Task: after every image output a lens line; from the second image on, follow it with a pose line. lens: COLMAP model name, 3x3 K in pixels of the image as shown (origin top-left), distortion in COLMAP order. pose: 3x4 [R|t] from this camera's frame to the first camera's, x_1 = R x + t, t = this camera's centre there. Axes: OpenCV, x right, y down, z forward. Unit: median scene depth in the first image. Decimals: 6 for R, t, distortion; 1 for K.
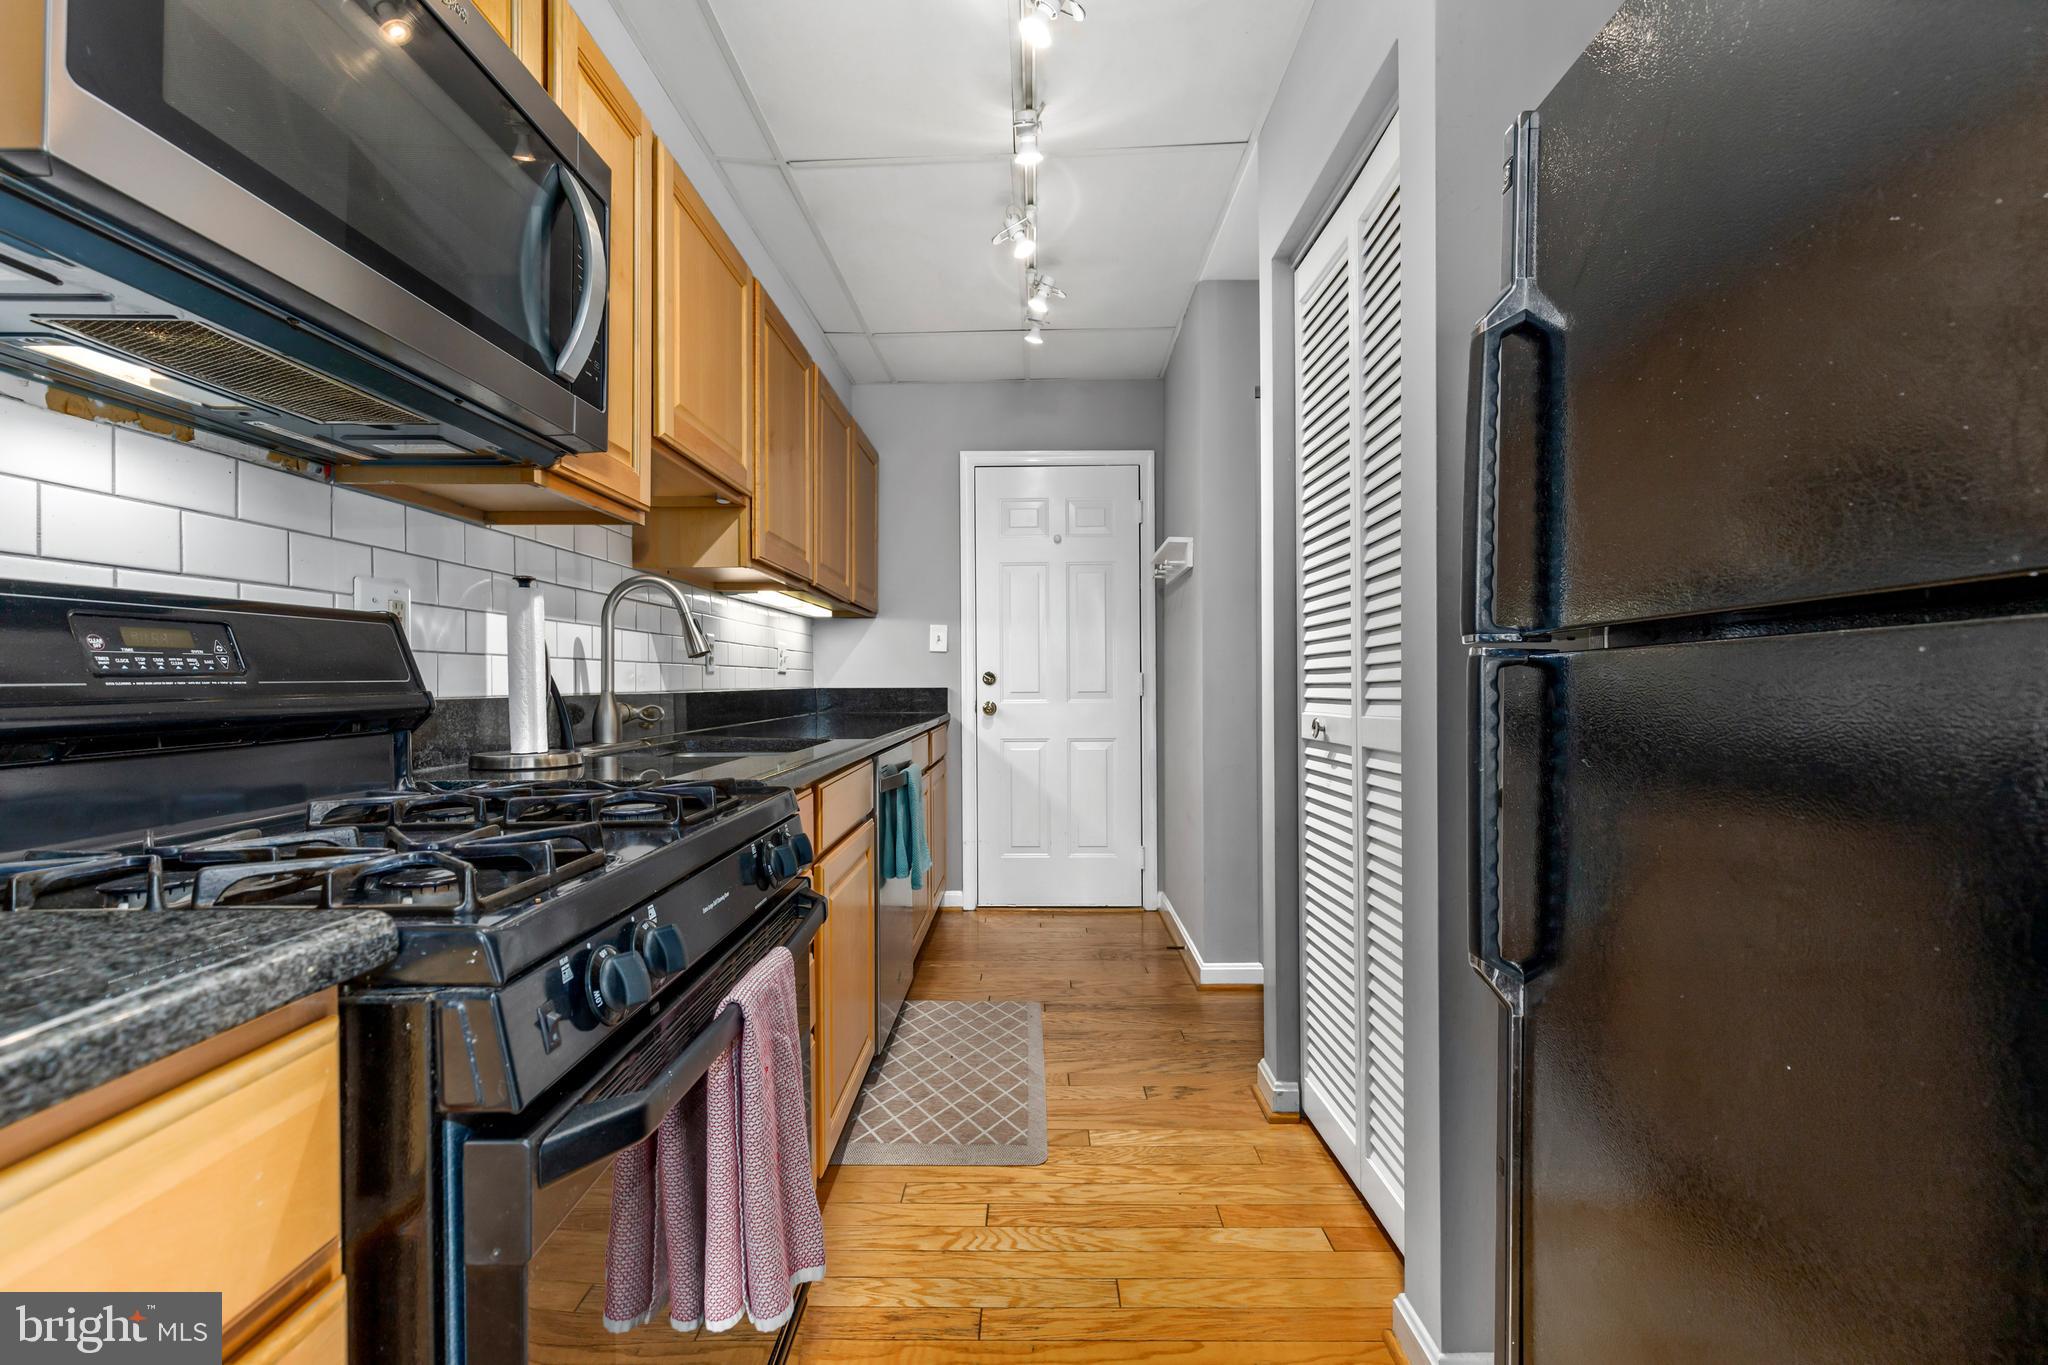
lens RADIAL K [[916.6, 0, 1016.9], [0, 916.6, 681.5], [0, 0, 1]] dist [0.007858, -0.000686]
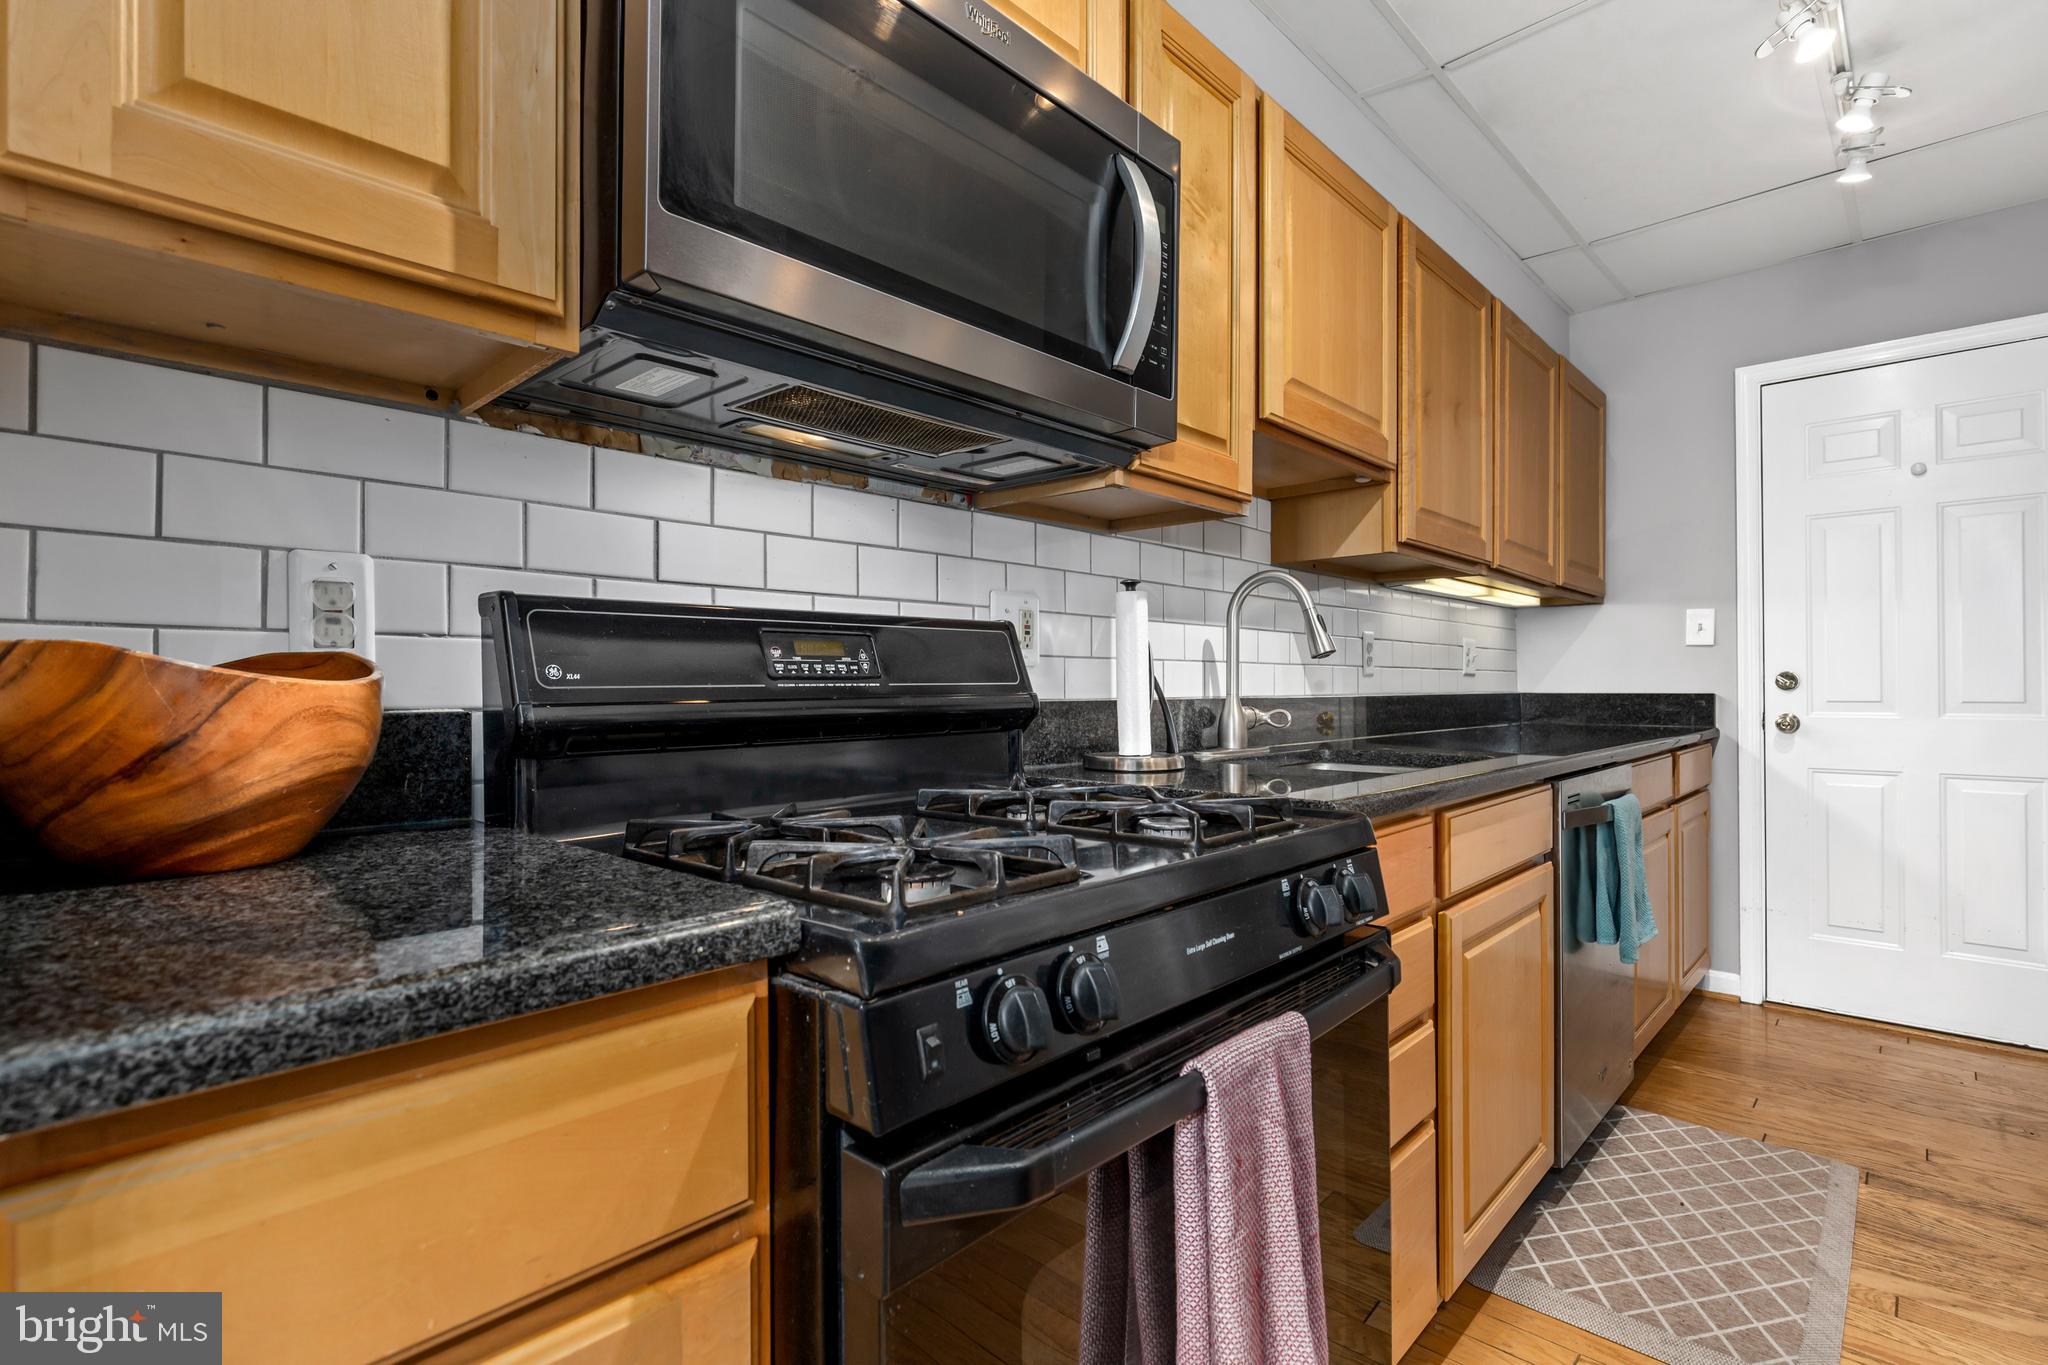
lens RADIAL K [[965.7, 0, 1024.0], [0, 965.7, 682.5], [0, 0, 1]] dist [0.000445, -0.000359]
pose [[0.739735, -0.000136, -0.672899, 0.068218], [-0.001551, 0.999997, -0.001907, 0.000268], [0.672897, 0.002454, 0.739732, 0.102542]]
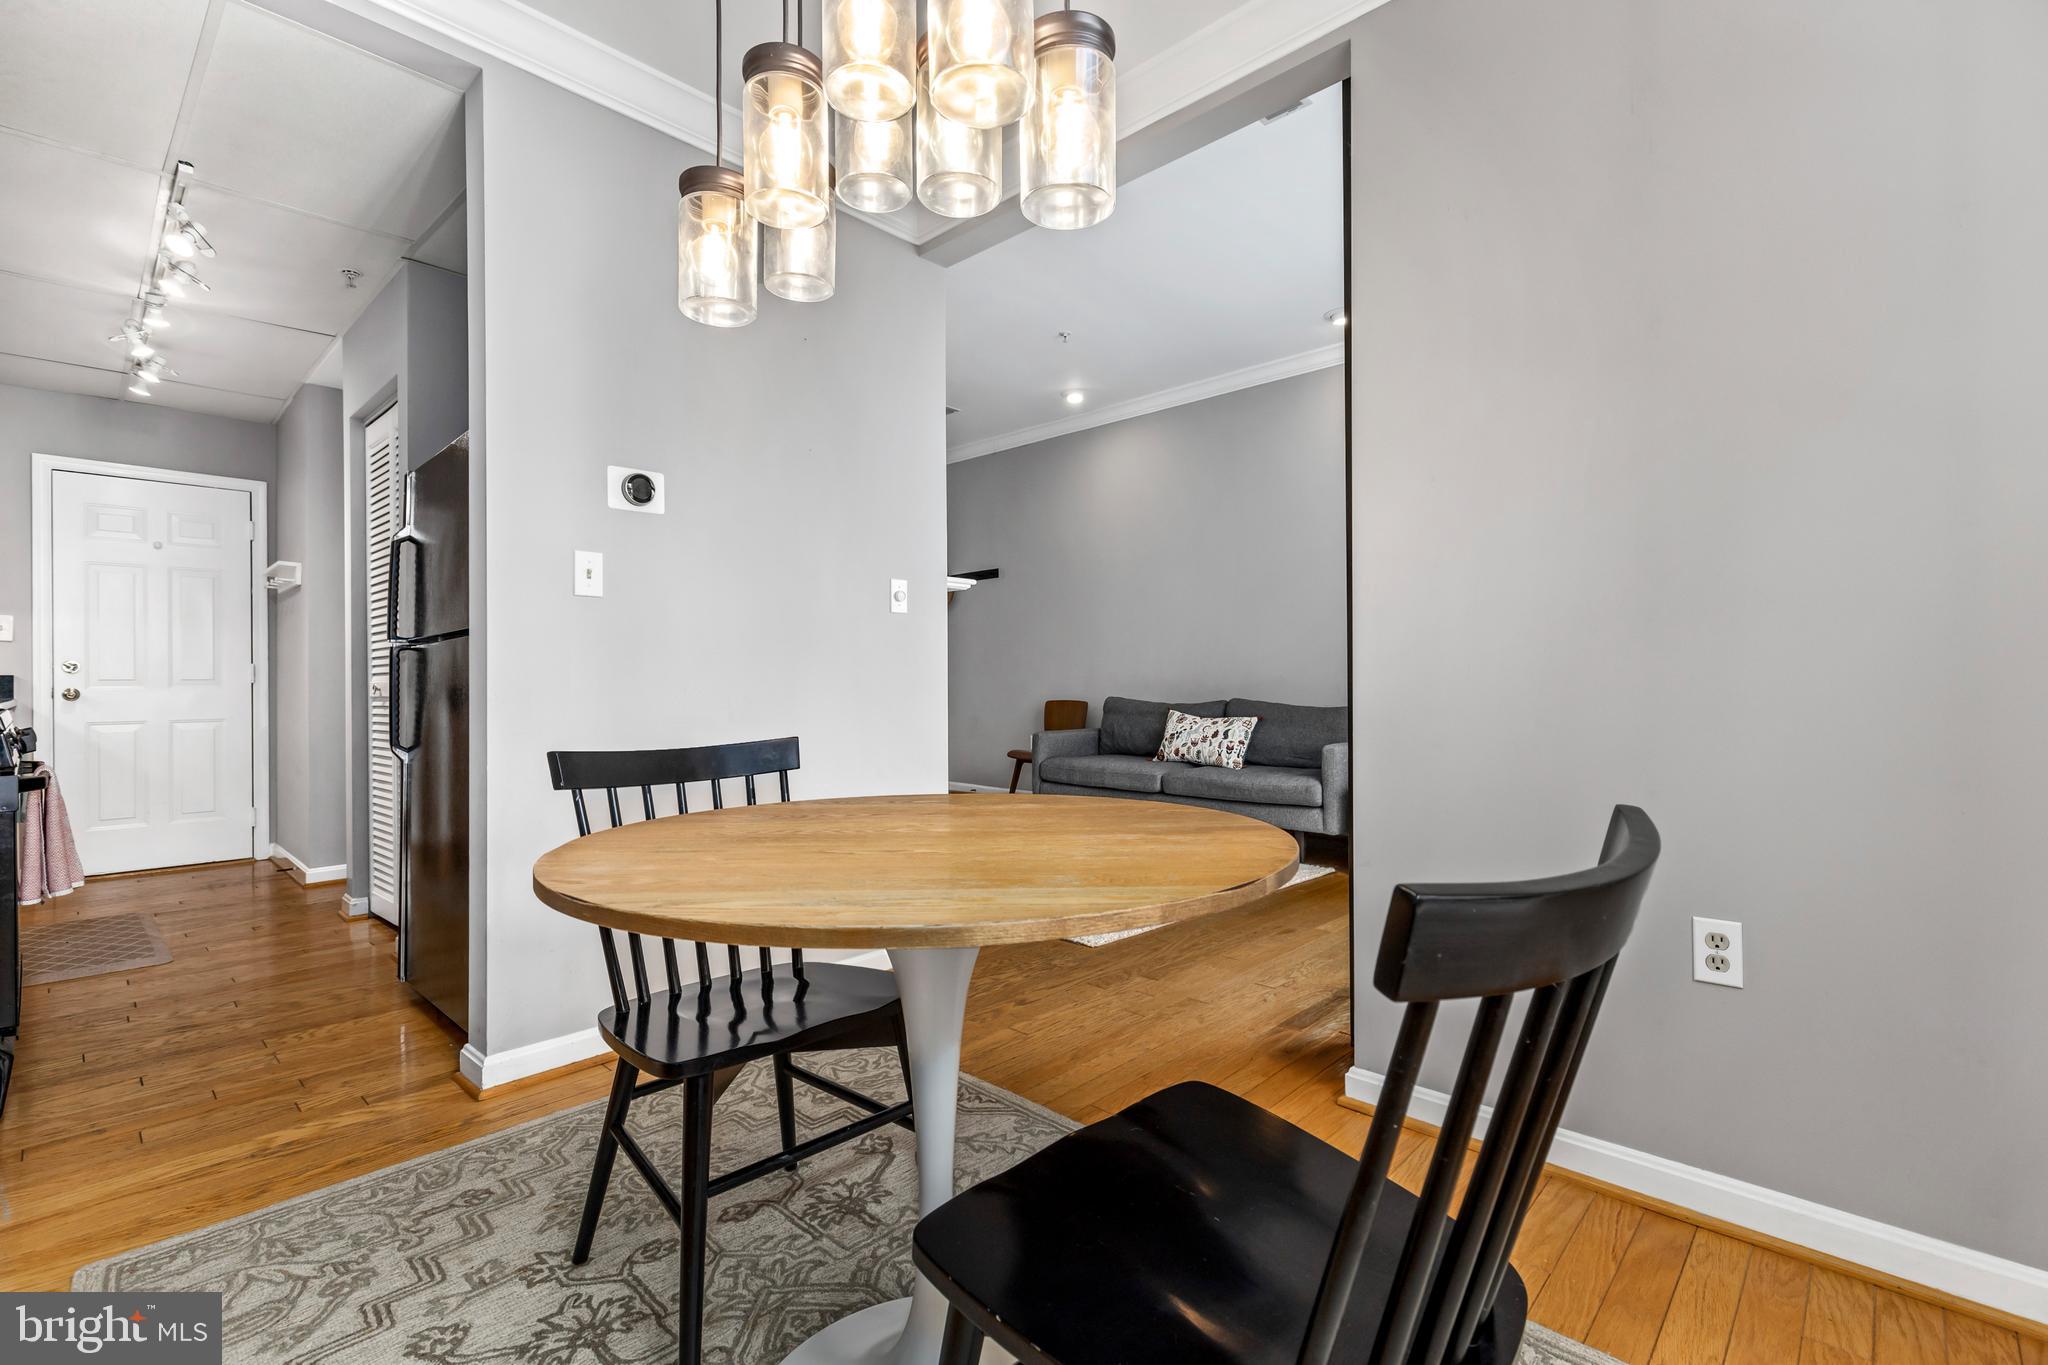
lens RADIAL K [[916.6, 0, 1016.9], [0, 916.6, 681.5], [0, 0, 1]] dist [0.007858, -0.000686]
pose [[0.681095, 0.002720, 0.732190, -0.129015], [0.003269, 0.999972, -0.006756, 0.047705], [-0.732188, 0.006995, 0.681067, -1.073504]]
